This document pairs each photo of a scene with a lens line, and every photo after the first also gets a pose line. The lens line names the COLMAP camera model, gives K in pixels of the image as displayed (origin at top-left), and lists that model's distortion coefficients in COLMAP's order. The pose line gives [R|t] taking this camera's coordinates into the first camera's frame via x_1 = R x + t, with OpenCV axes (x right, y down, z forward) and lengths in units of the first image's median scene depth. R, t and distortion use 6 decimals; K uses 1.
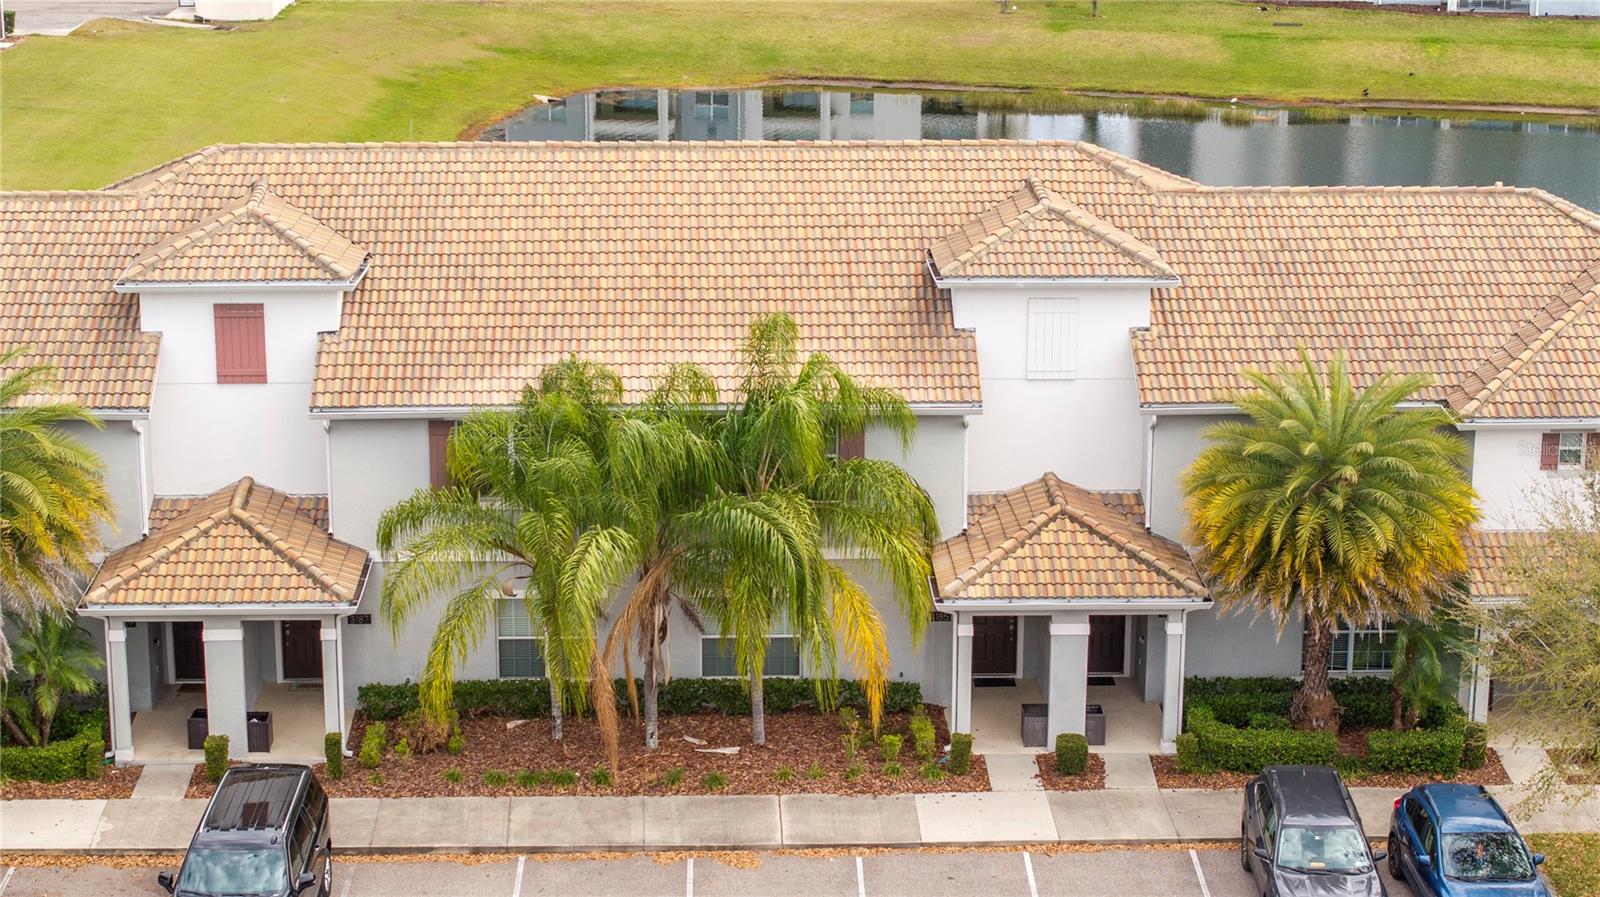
lens RADIAL K [[3188.8, 0, 801.6], [0, 3188.8, 447.8], [0, 0, 1]] dist [-0.083073, 0.000000]
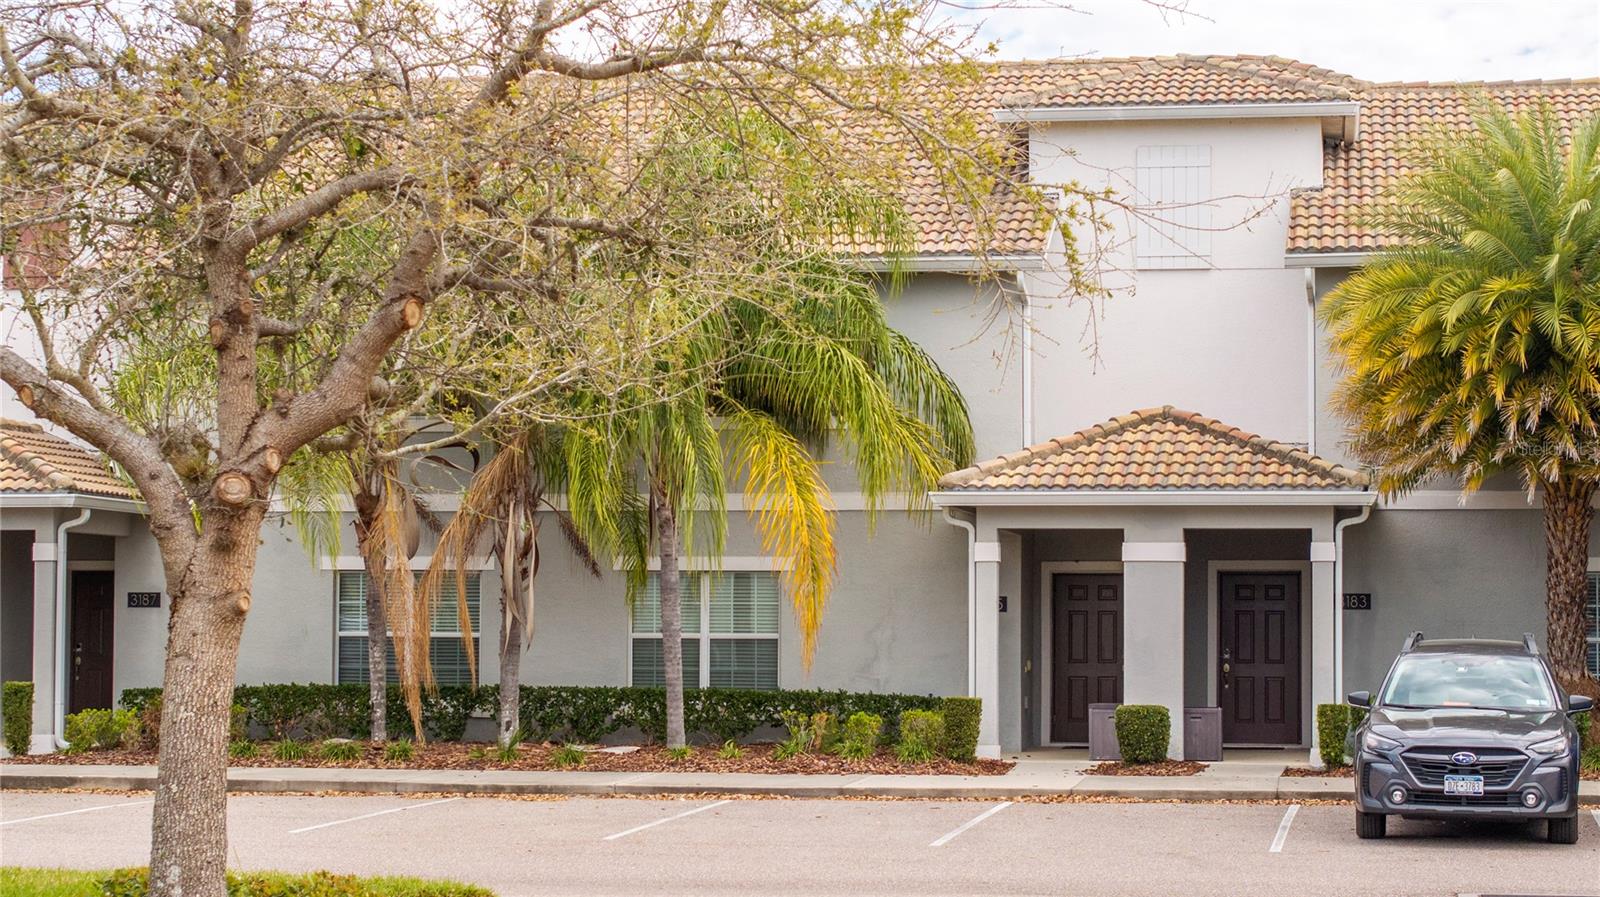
lens RADIAL K [[3188.8, 0, 793.3], [0, 3188.8, 447.9], [0, 0, 1]] dist [-0.083073, 0.000000]
pose [[0.977428, -0.010125, -0.211028, 0.145164], [-0.057640, 0.948179, -0.312465, 0.233552], [0.203256, 0.317576, 0.926192, 0.393257]]
